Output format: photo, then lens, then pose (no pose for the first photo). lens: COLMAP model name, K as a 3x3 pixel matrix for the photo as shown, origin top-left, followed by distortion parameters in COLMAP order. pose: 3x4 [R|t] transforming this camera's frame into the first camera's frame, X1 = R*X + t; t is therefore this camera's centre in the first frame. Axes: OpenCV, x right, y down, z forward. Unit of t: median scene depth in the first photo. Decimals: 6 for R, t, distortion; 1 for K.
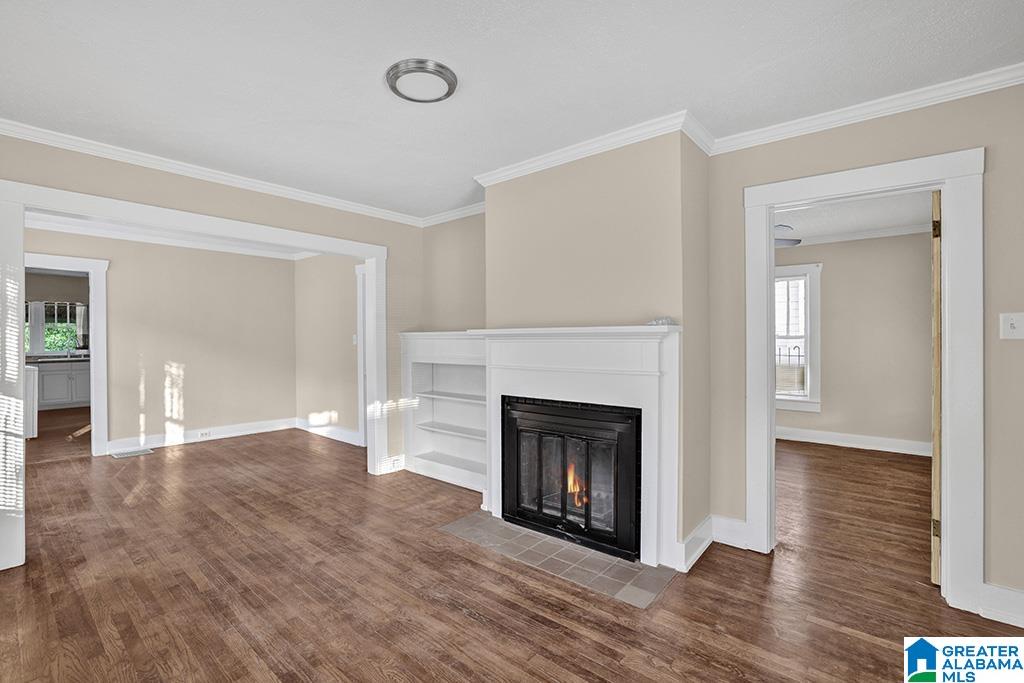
lens RADIAL K [[445.8, 0, 511.2], [0, 445.8, 342.1], [0, 0, 1]] dist [-0.027770, 0.003379]
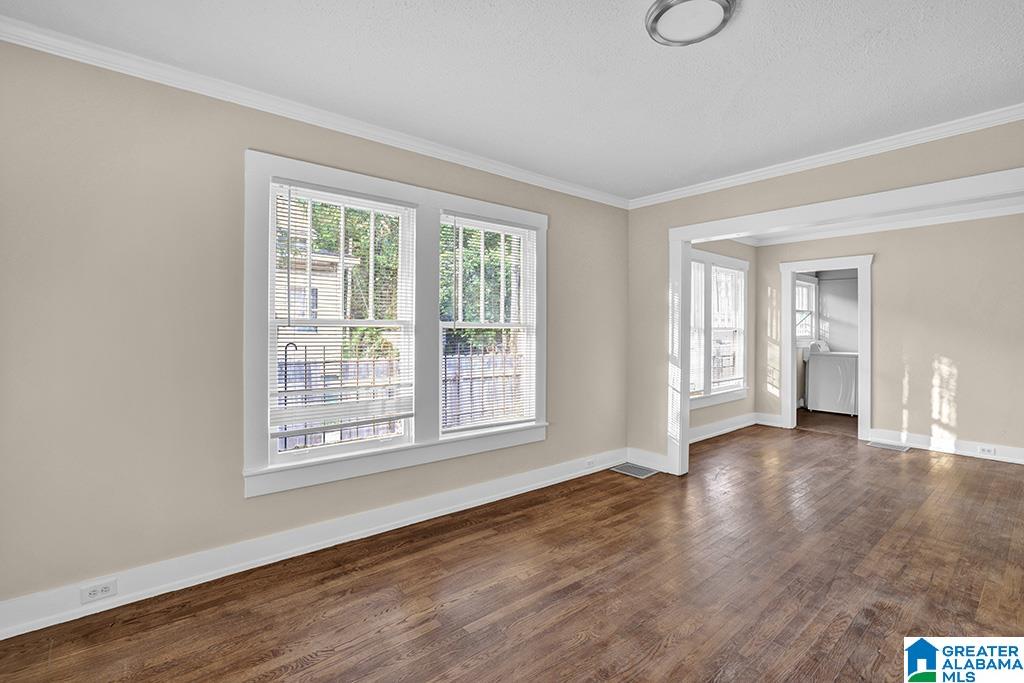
lens RADIAL K [[473.1, 0, 522.9], [0, 473.1, 326.2], [0, 0, 1]] dist [-0.014755, 0.003659]
pose [[-0.158692, -0.012907, -0.987244, 0.464825], [-0.011242, 0.999873, -0.011265, 0.007725], [0.987264, 0.009311, -0.158817, 0.543561]]
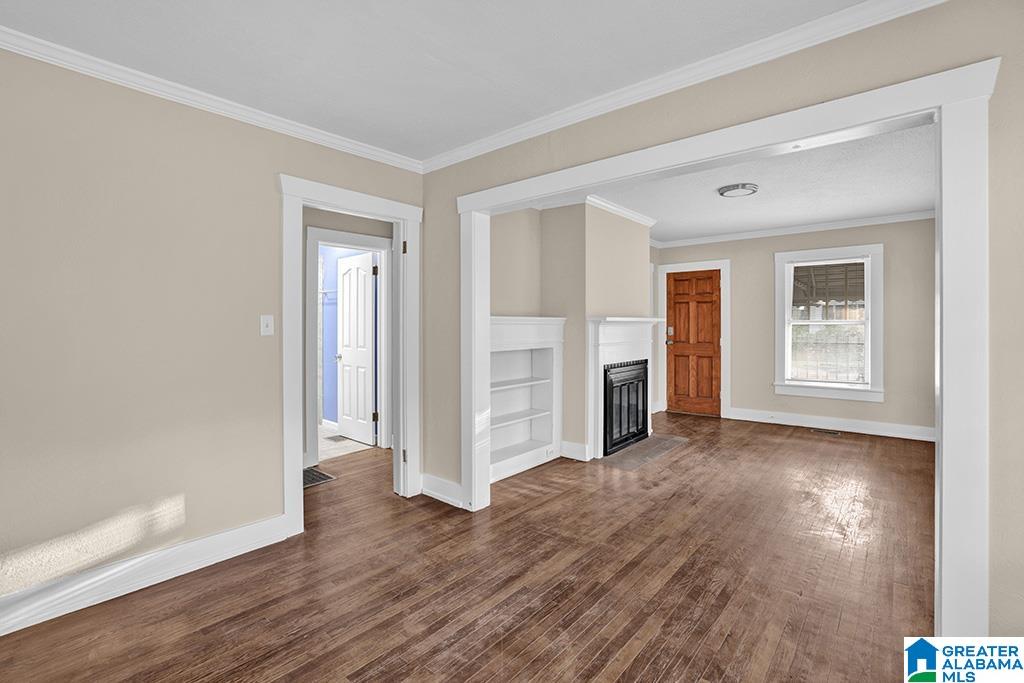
lens RADIAL K [[445.8, 0, 505.4], [0, 445.8, 327.7], [0, 0, 1]] dist [-0.027770, 0.003379]
pose [[0.037545, -0.002999, 0.999290, -1.400091], [0.004152, 0.999987, 0.002845, -0.001030], [-0.999286, 0.004042, 0.037557, 1.260570]]
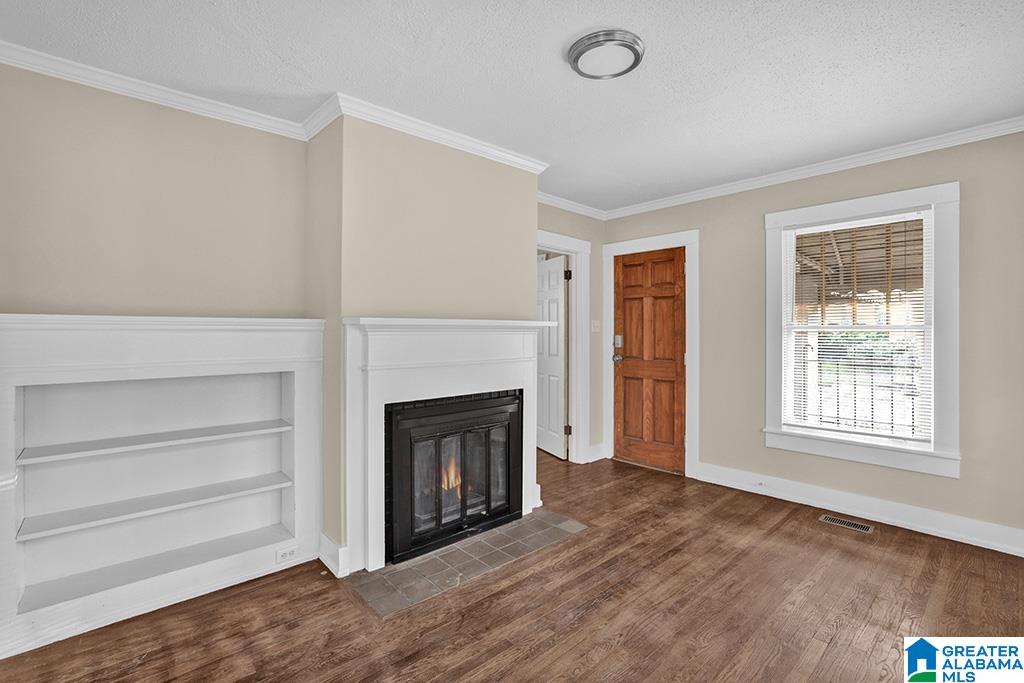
lens RADIAL K [[445.8, 0, 505.9], [0, 445.8, 332.4], [0, 0, 1]] dist [-0.027770, 0.003379]
pose [[0.167414, 0.002135, 0.985884, -0.745481], [0.000782, 0.999997, -0.002299, -0.001281], [-0.985886, 0.001156, 0.167412, 0.682059]]
